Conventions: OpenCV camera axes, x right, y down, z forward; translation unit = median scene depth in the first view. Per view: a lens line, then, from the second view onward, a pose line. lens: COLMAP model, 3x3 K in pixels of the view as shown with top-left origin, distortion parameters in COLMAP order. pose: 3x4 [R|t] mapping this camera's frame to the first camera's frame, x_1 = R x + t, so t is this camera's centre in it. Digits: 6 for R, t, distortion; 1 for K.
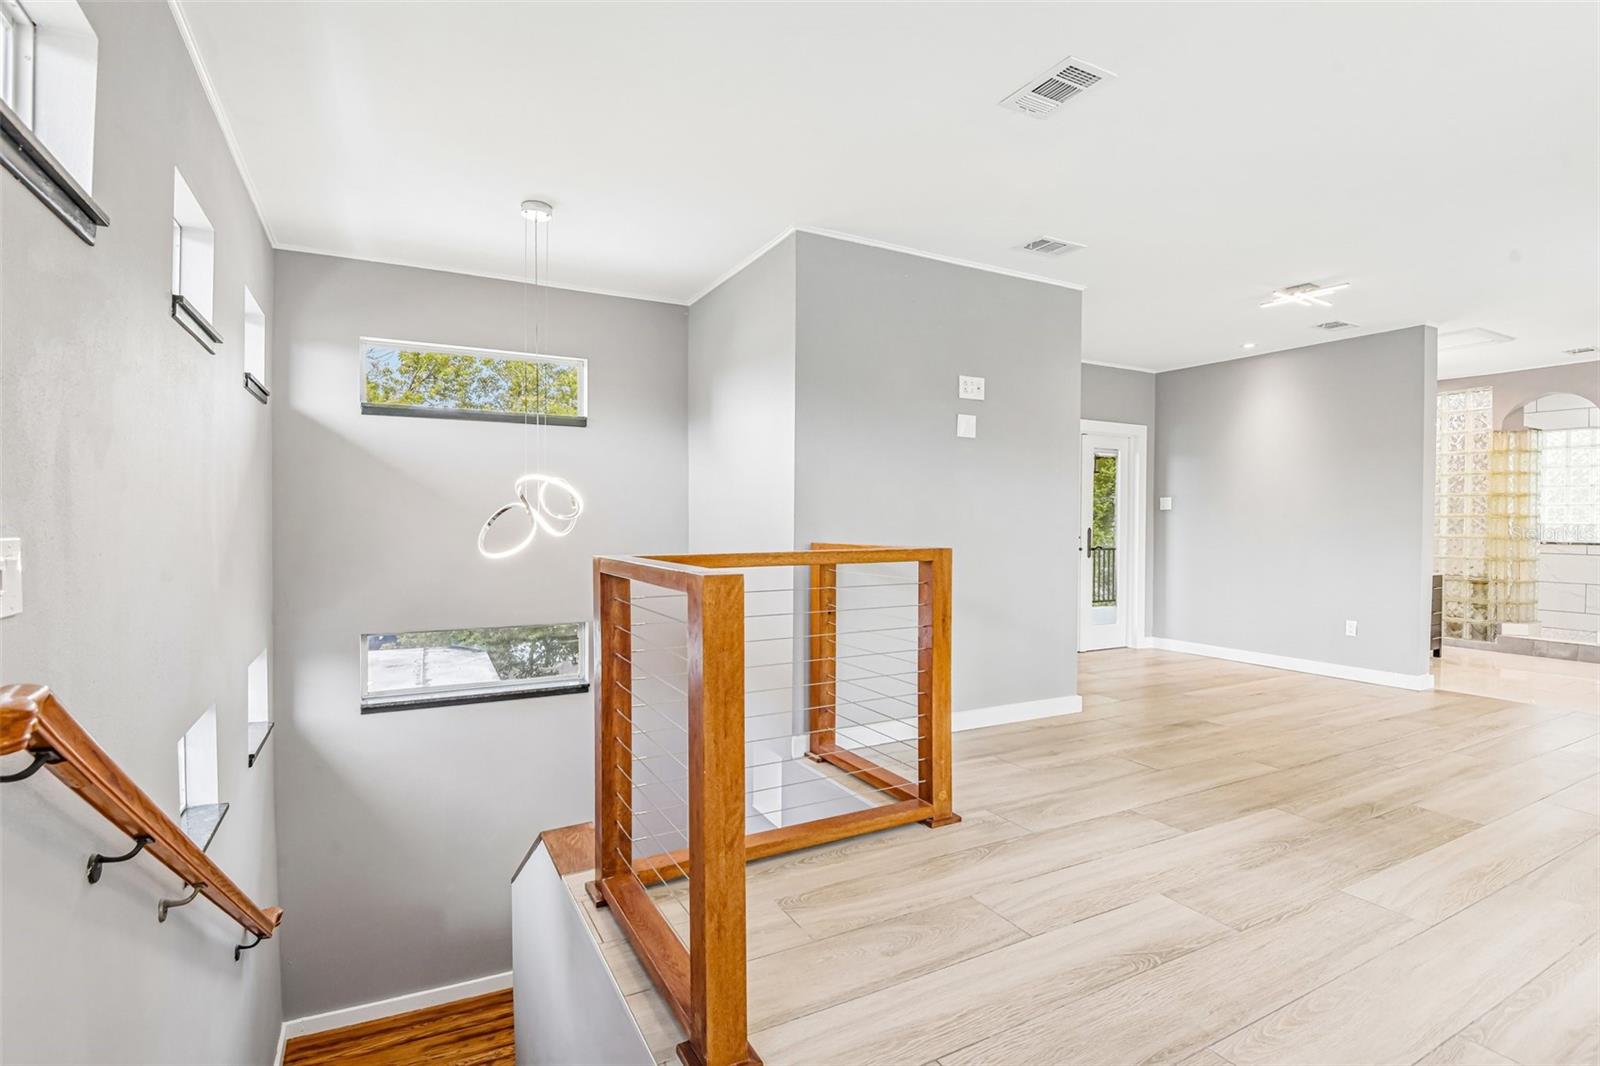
lens RADIAL K [[734.7, 0, 800.0], [0, 734.7, 533.0], [0, 0, 1]] dist [-0.006433, -0.016328]
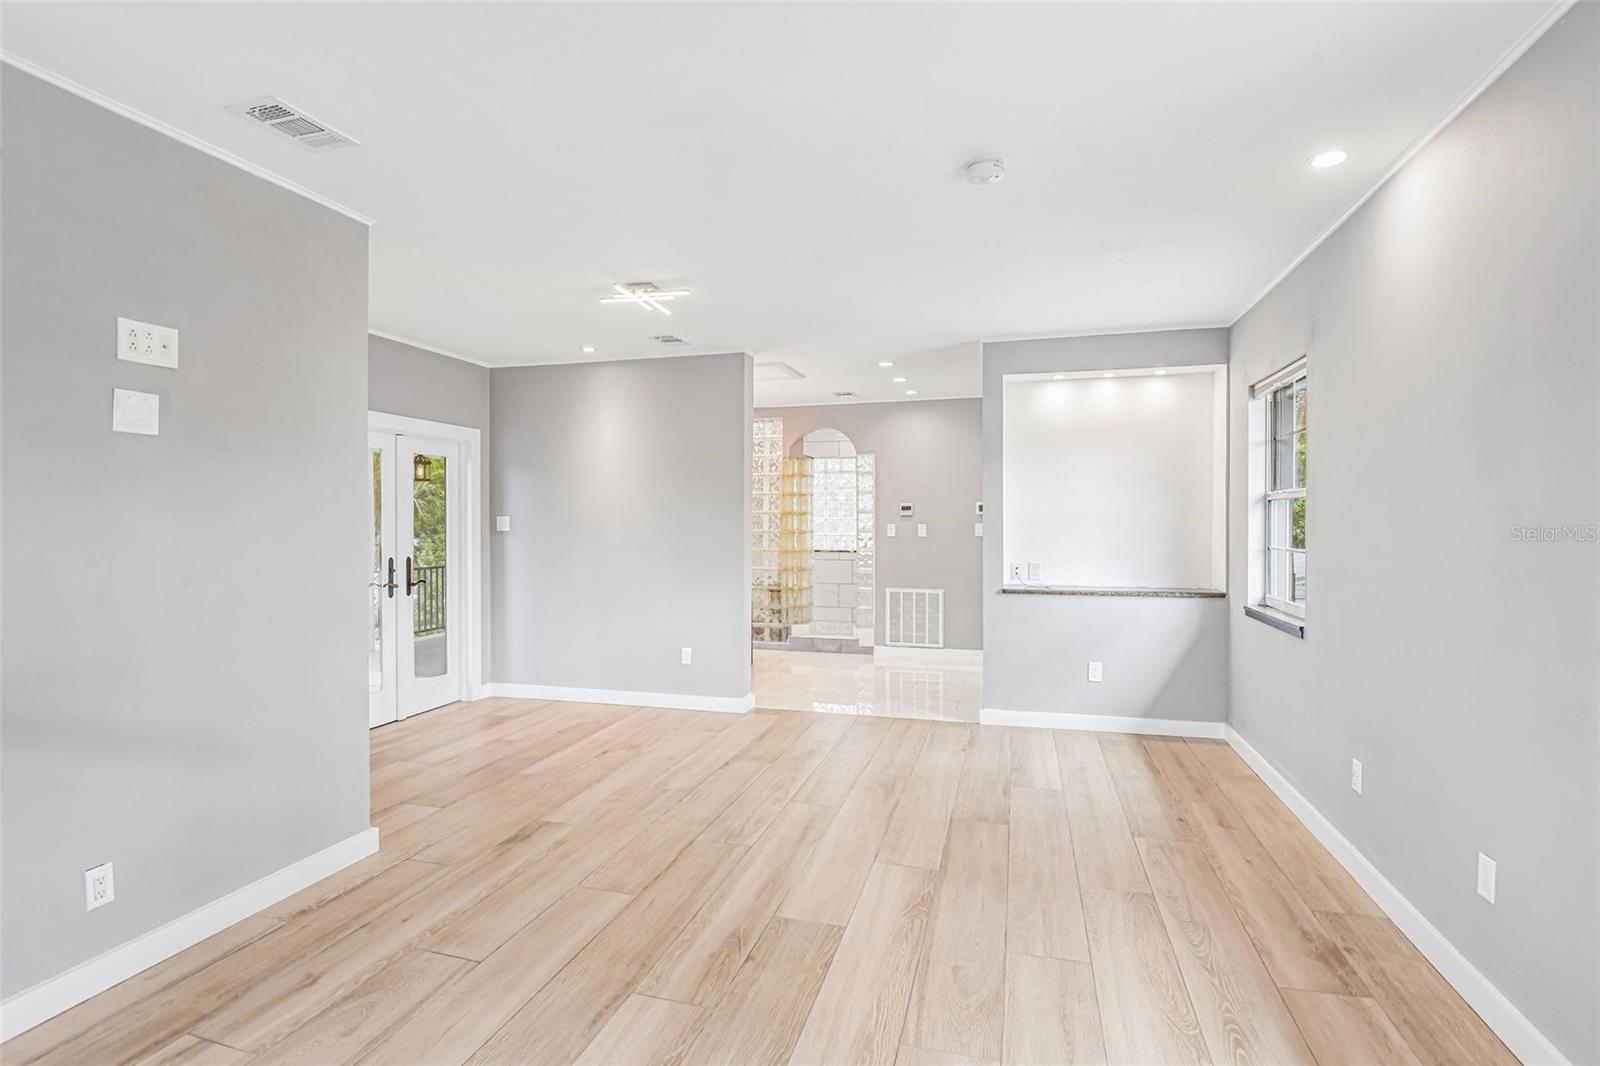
lens RADIAL K [[760.6, 0, 770.0], [0, 760.6, 522.7], [0, 0, 1]] dist [-0.000998, -0.032761]
pose [[0.708902, -0.007322, 0.705269, 0.134504], [0.016311, 0.999849, -0.006014, -0.041760], [-0.705118, 0.015767, 0.708914, 0.219806]]
